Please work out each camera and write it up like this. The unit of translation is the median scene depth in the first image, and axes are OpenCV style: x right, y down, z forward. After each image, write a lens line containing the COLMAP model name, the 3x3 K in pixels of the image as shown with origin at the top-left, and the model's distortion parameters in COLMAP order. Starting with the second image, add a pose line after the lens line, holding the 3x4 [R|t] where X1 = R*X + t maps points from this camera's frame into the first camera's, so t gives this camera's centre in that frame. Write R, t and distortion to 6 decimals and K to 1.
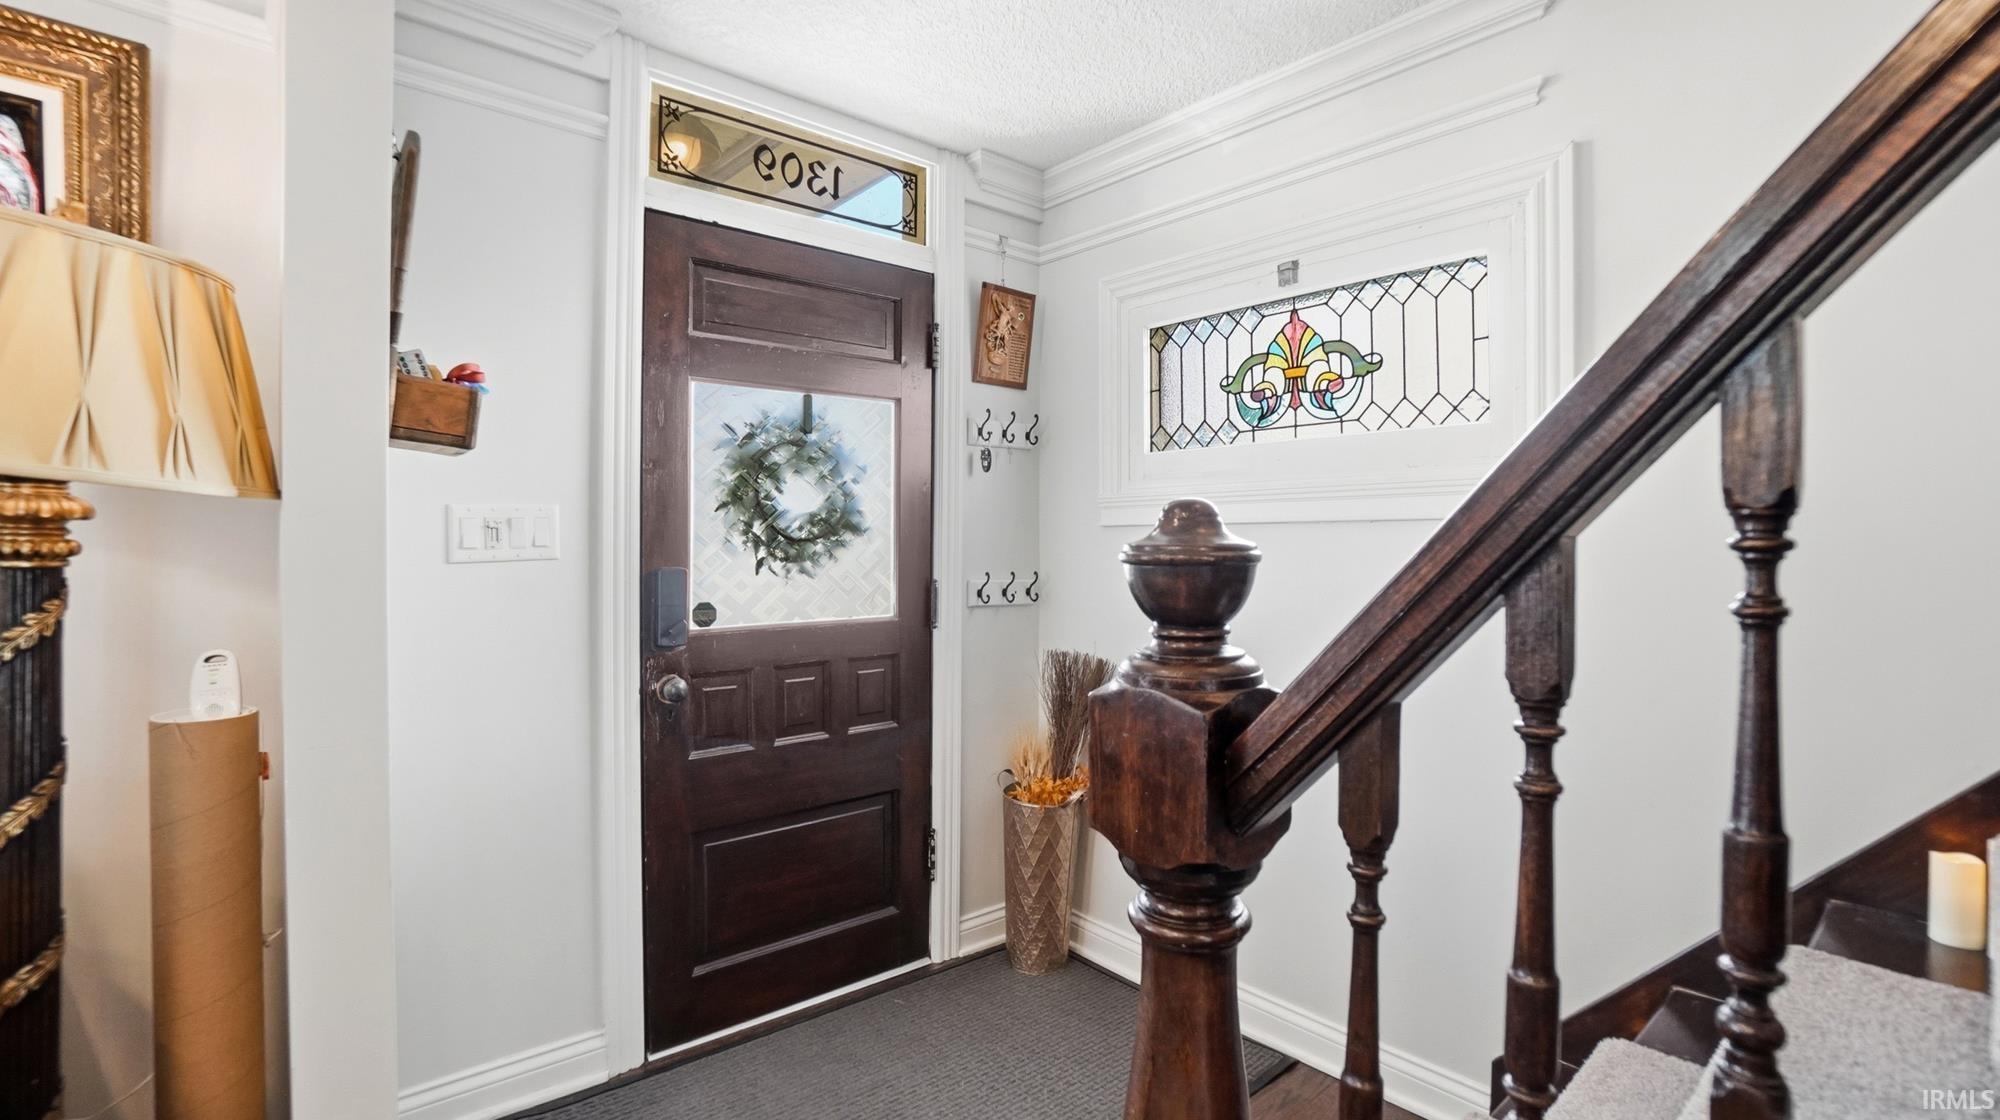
lens RADIAL K [[900.6, 0, 993.8], [0, 900.6, 559.3], [0, 0, 1]] dist [-0.047116, 0.014338]
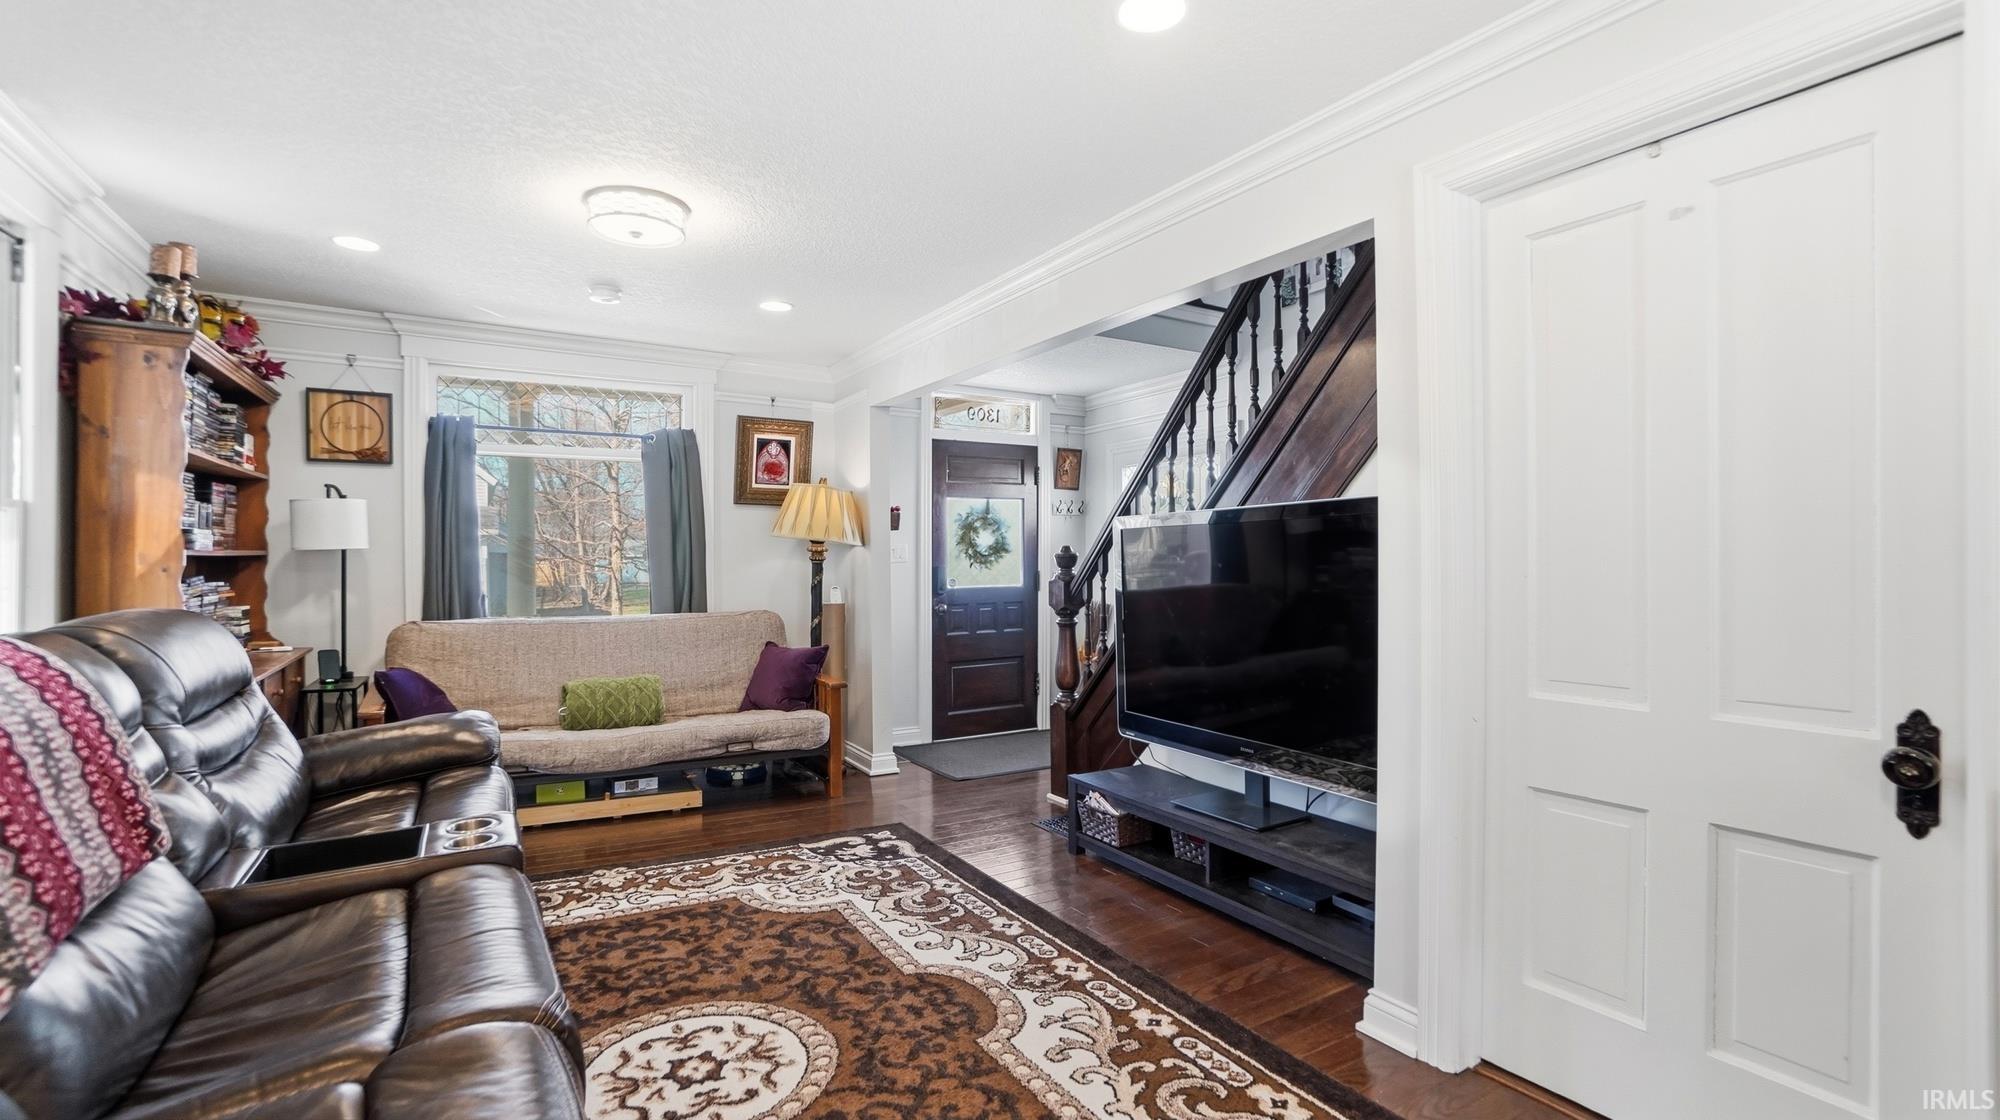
lens RADIAL K [[900.6, 0, 1000.0], [0, 900.6, 558.6], [0, 0, 1]] dist [-0.047116, 0.014338]
pose [[0.987236, -0.010072, -0.158946, 0.241123], [0.006372, 0.999697, -0.023775, 0.049105], [0.159137, 0.022458, 0.987001, -1.567580]]
